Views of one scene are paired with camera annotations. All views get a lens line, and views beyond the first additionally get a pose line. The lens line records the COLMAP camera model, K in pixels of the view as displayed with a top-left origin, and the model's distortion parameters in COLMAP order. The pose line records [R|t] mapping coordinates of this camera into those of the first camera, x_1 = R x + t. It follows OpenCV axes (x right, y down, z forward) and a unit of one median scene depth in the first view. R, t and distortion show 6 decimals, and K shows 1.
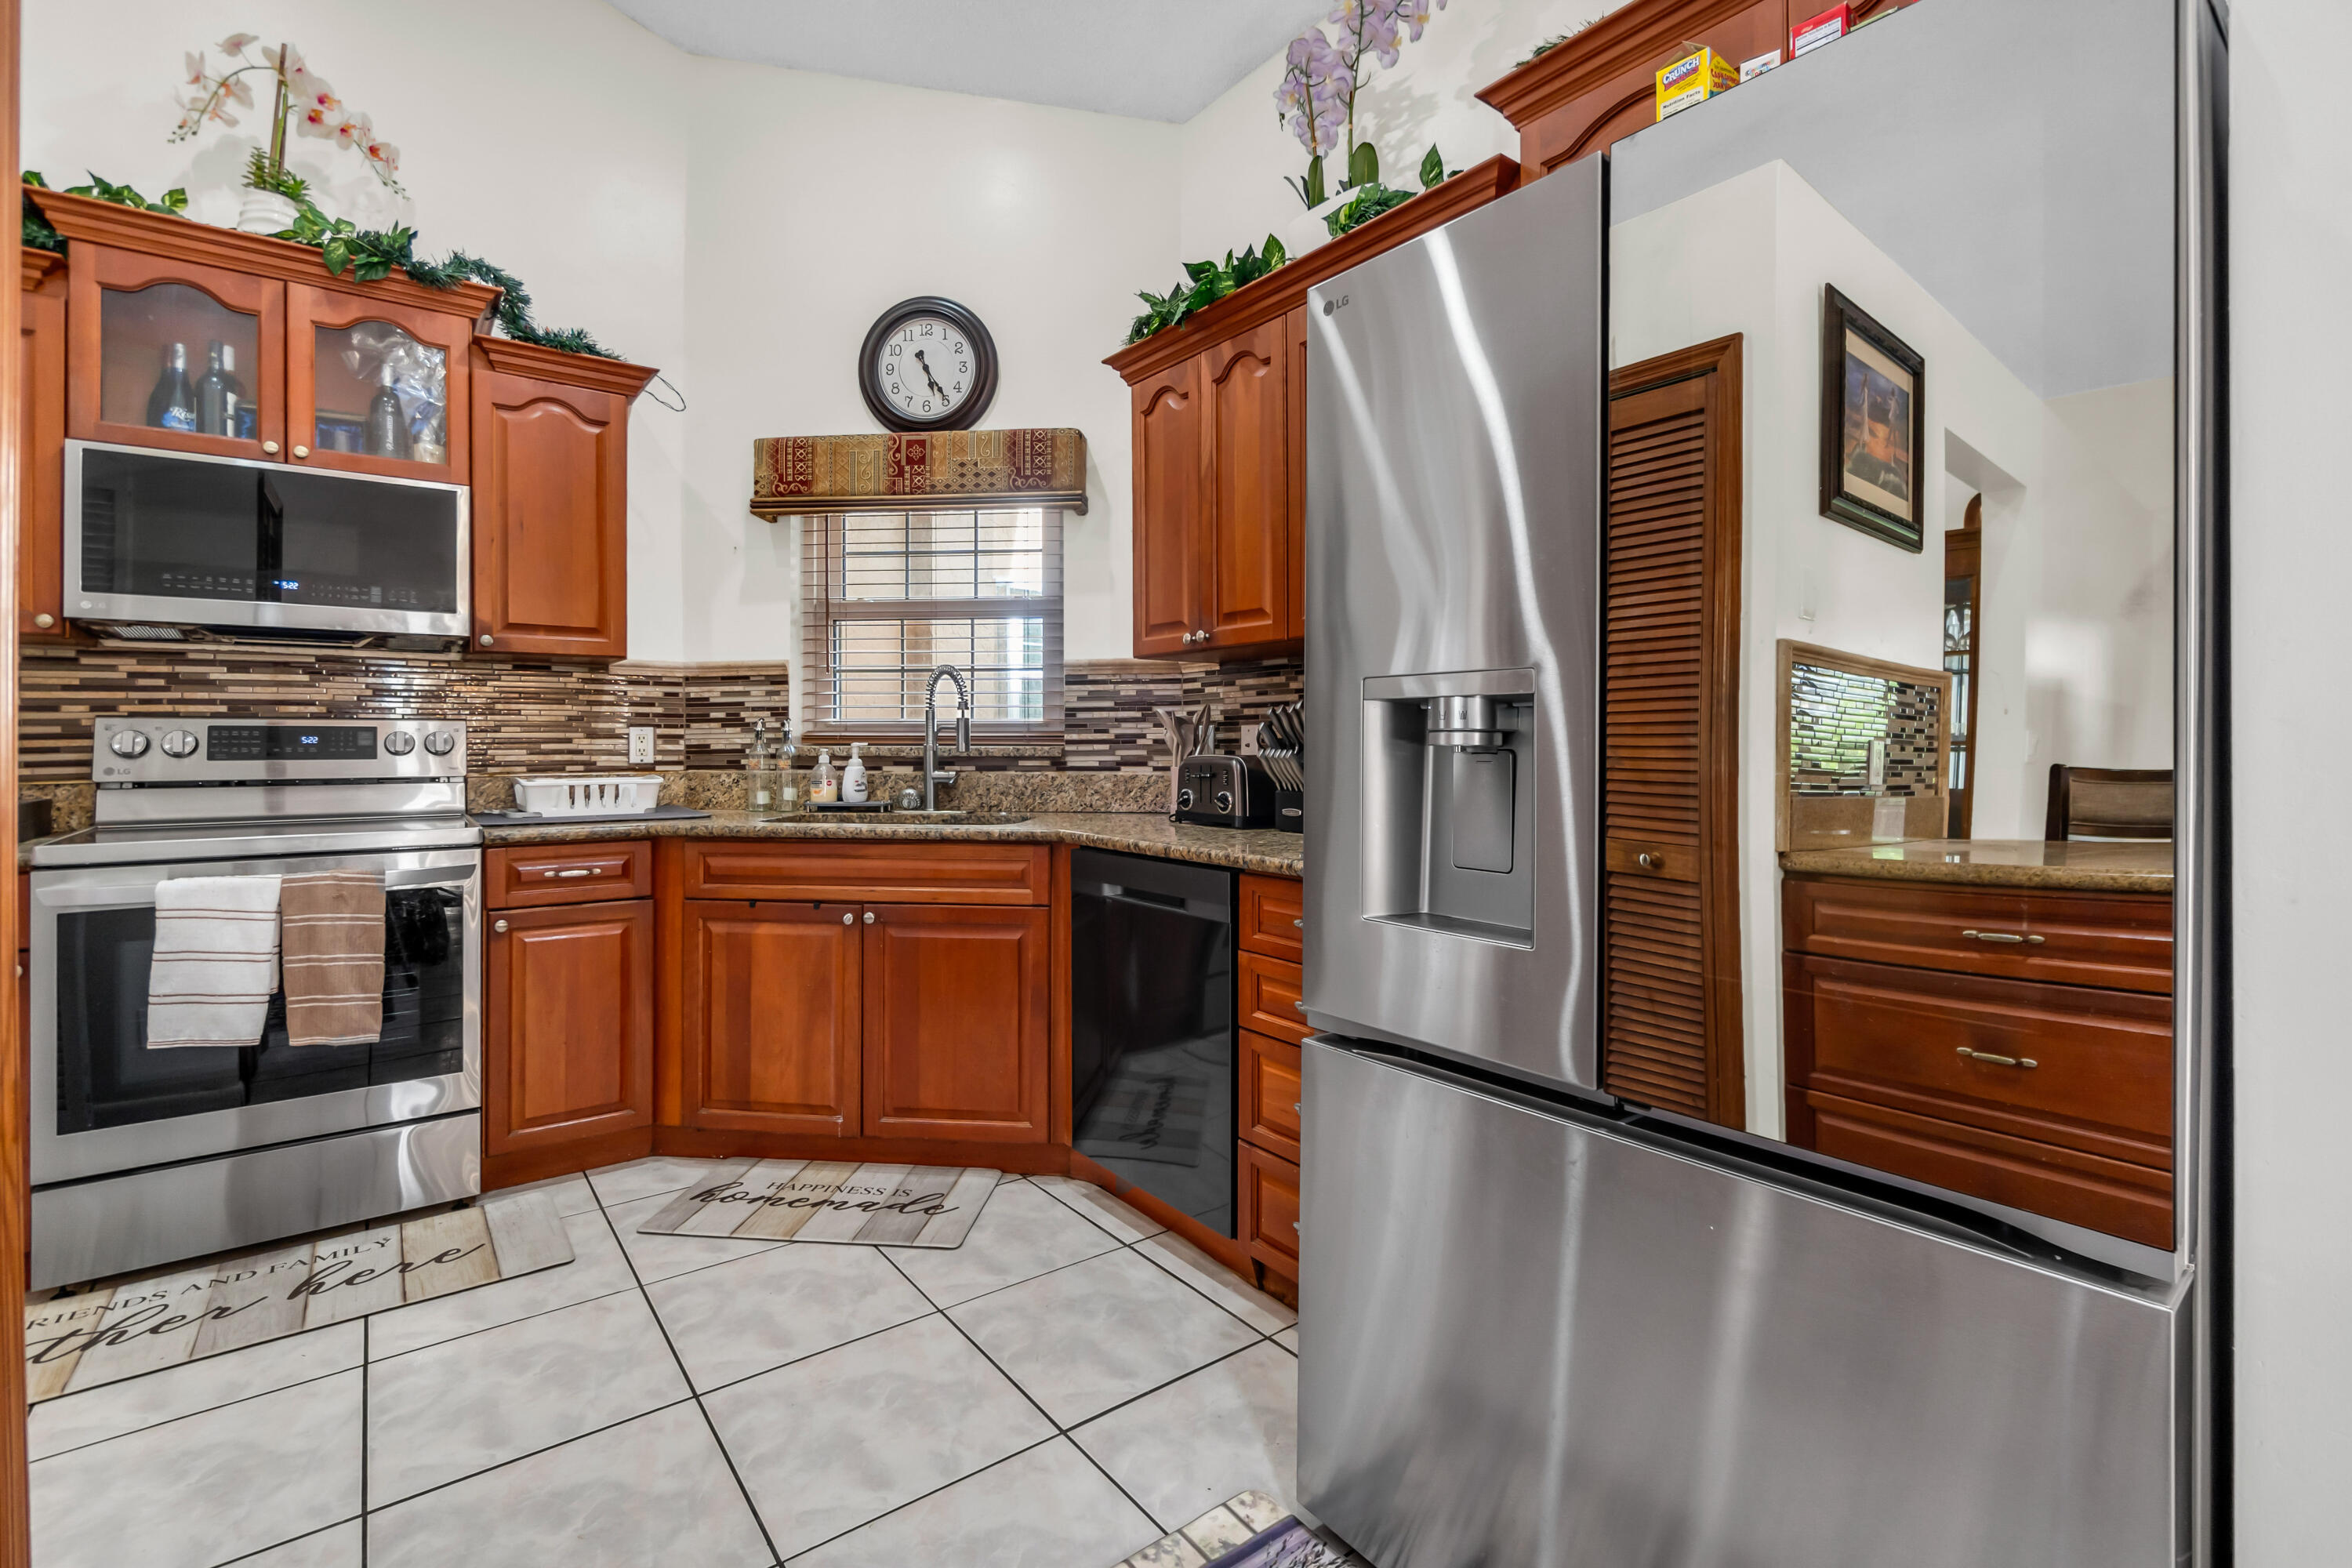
lens RADIAL K [[1057.1, 0, 1150.9], [0, 1057.1, 733.9], [0, 0, 1]] dist [0.003121, -0.000117]
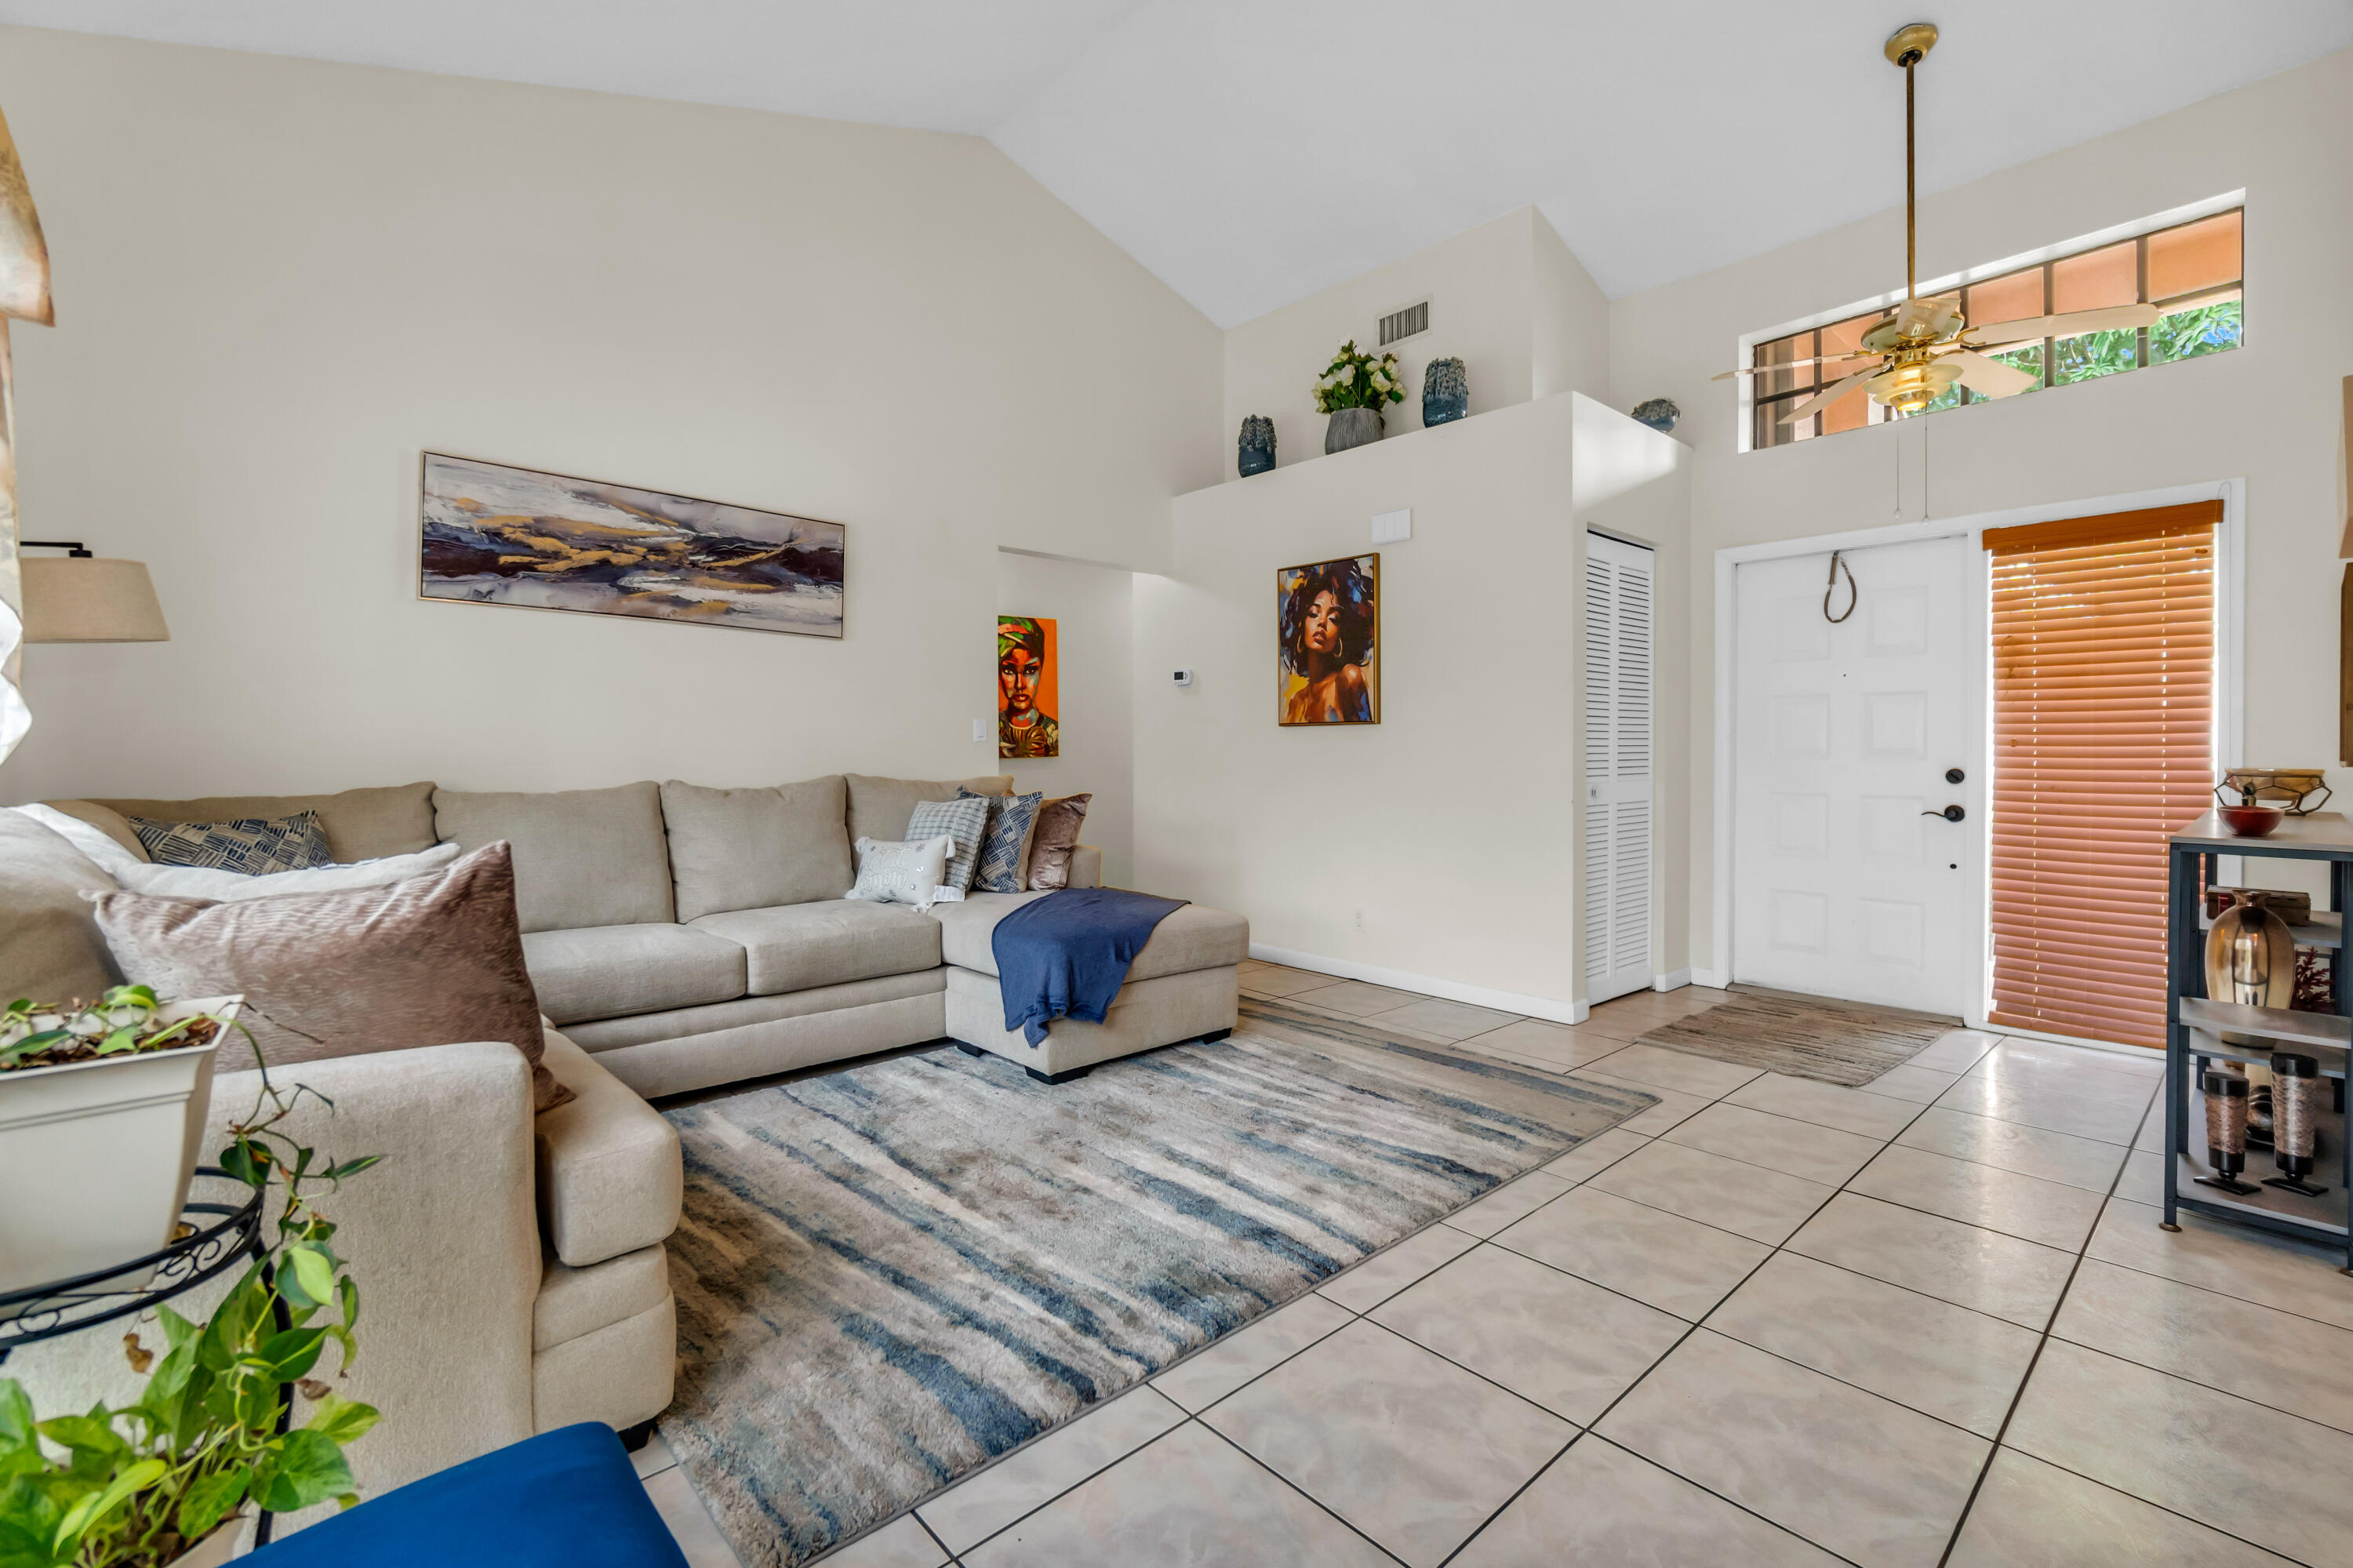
lens RADIAL K [[1024.9, 0, 1156.6], [0, 1024.9, 765.2], [0, 0, 1]] dist [-0.002304, -0.000051]
pose [[0.996057, -0.000486, 0.088717, -2.066887], [-0.001386, 0.999778, 0.021040, 0.011629], [-0.088707, -0.021080, 0.995835, 0.192222]]
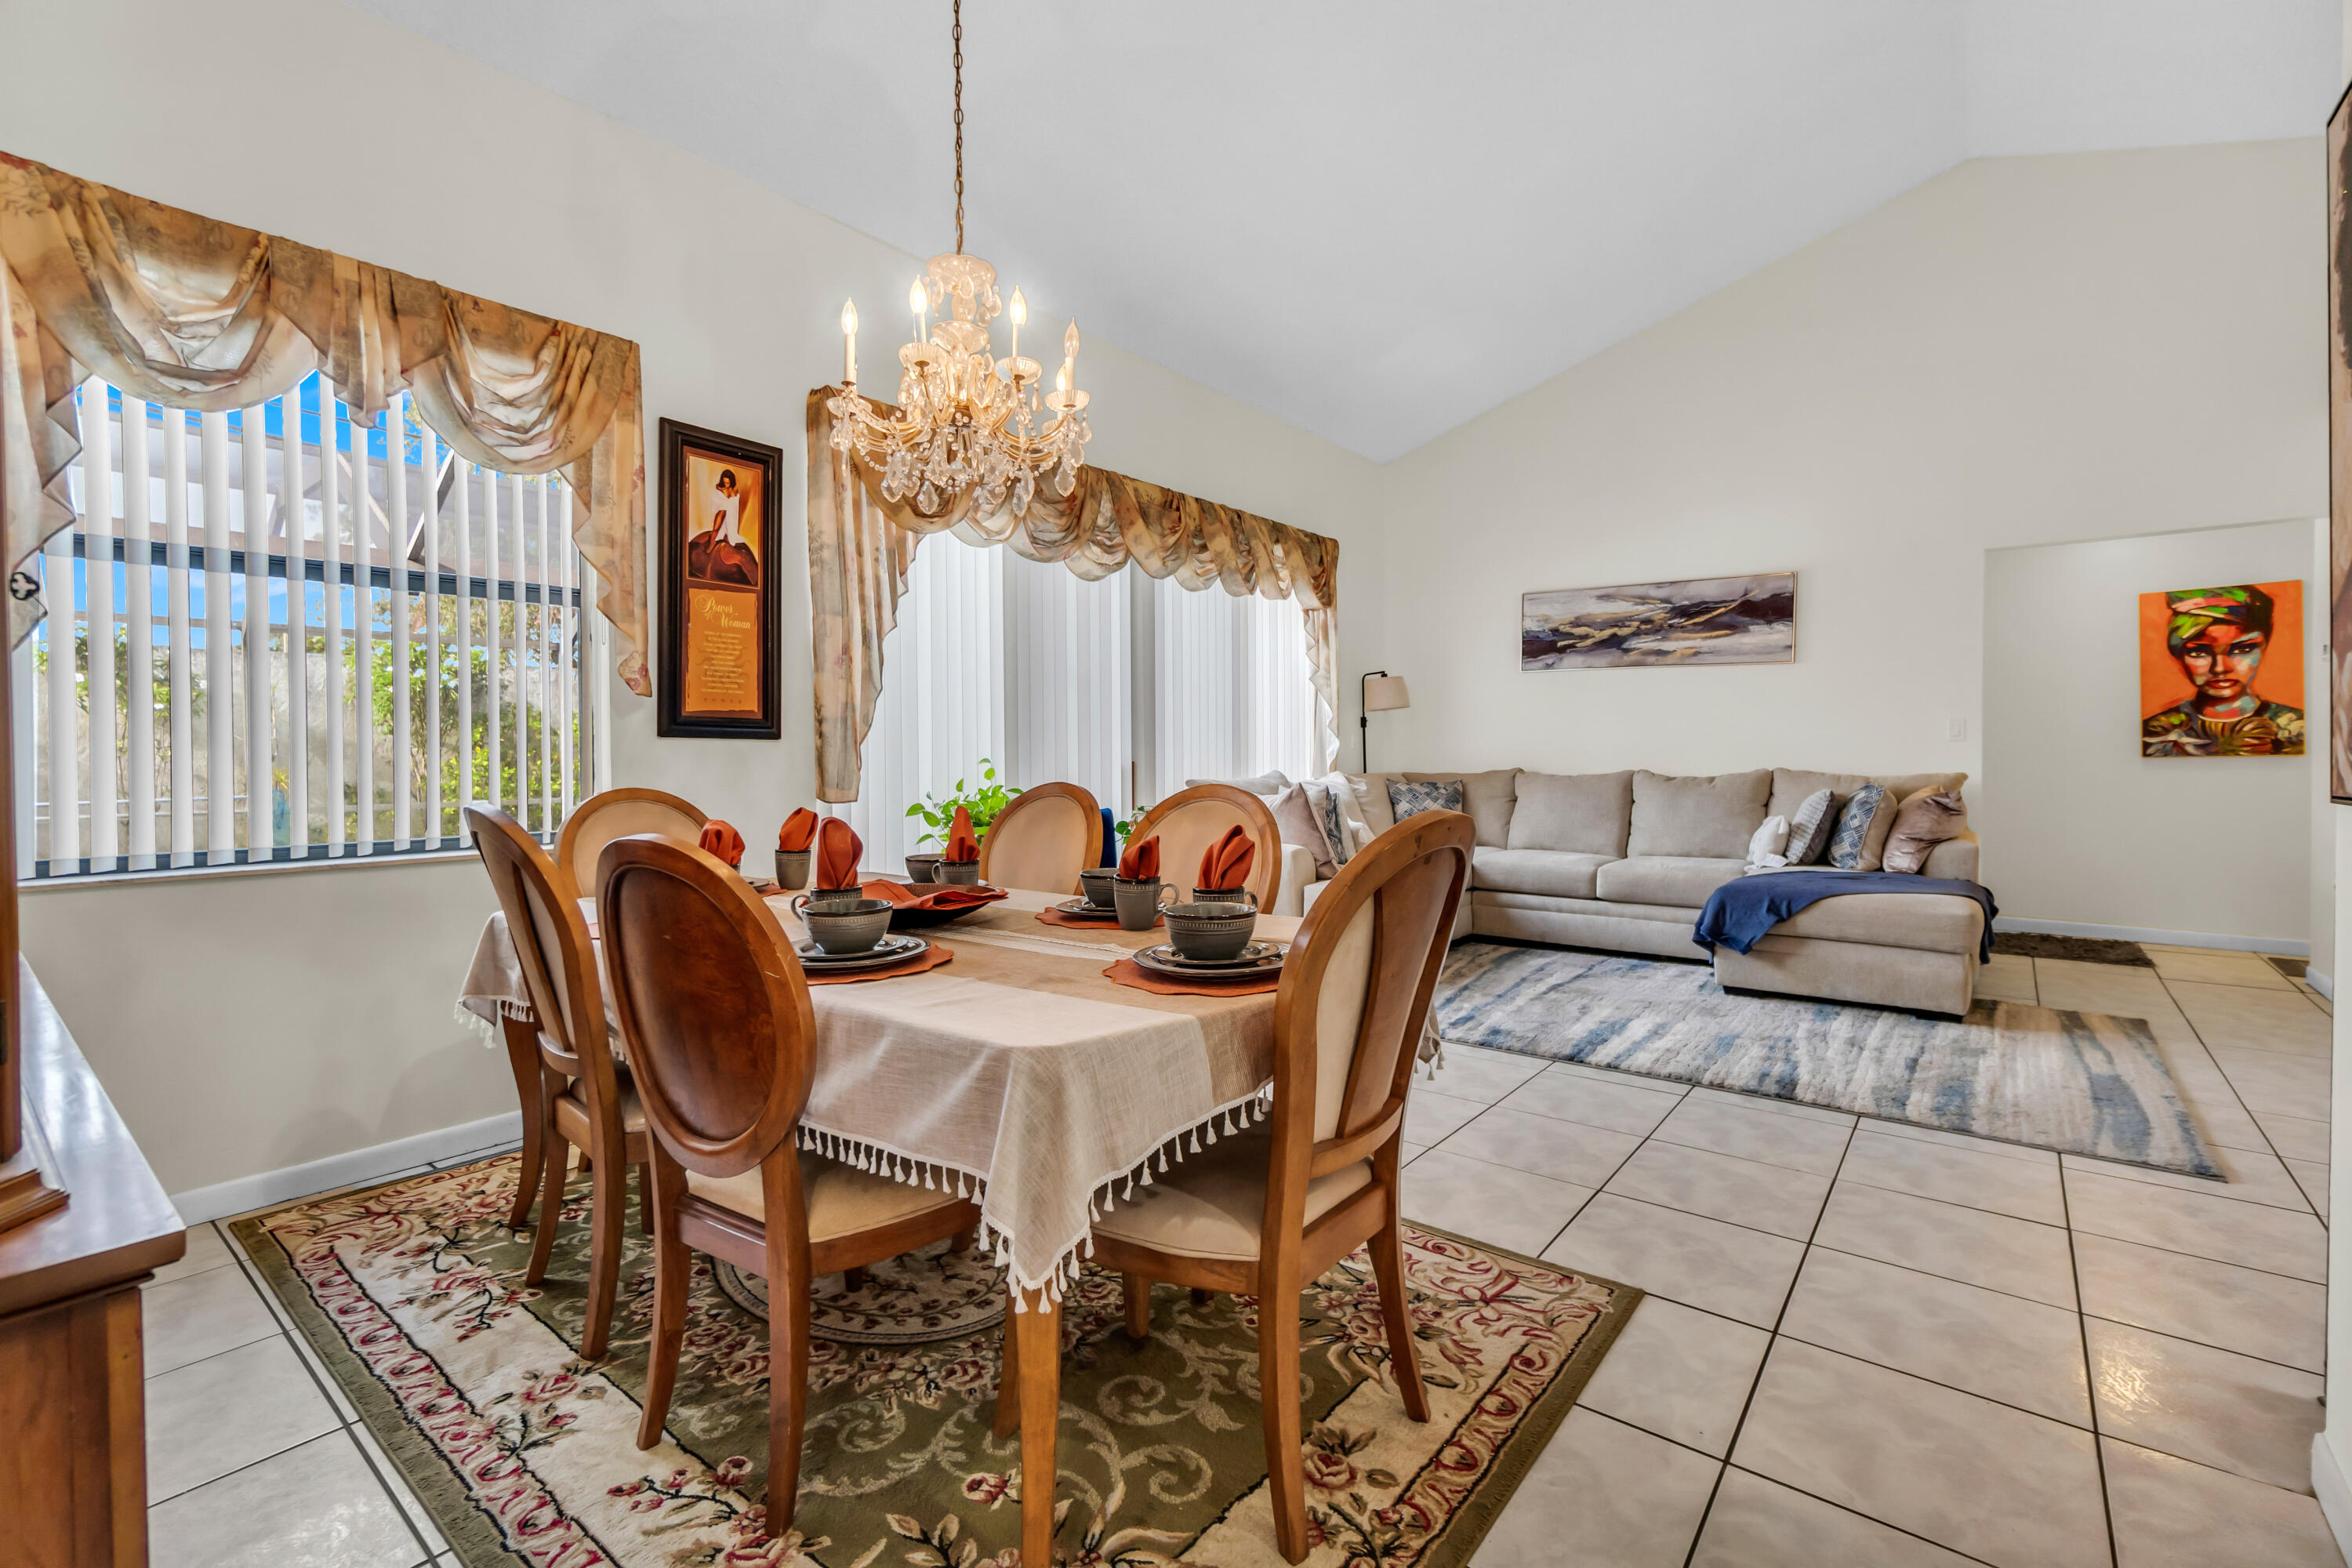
lens RADIAL K [[1024.5, 0, 1156.1], [0, 1024.5, 765.2], [0, 0, 1]] dist [-0.002304, -0.000051]
pose [[0.238250, 0.012187, -0.971127, -0.742761], [0.012705, 0.999797, 0.015663, 0.006121], [0.971121, -0.016070, 0.238047, 0.117966]]
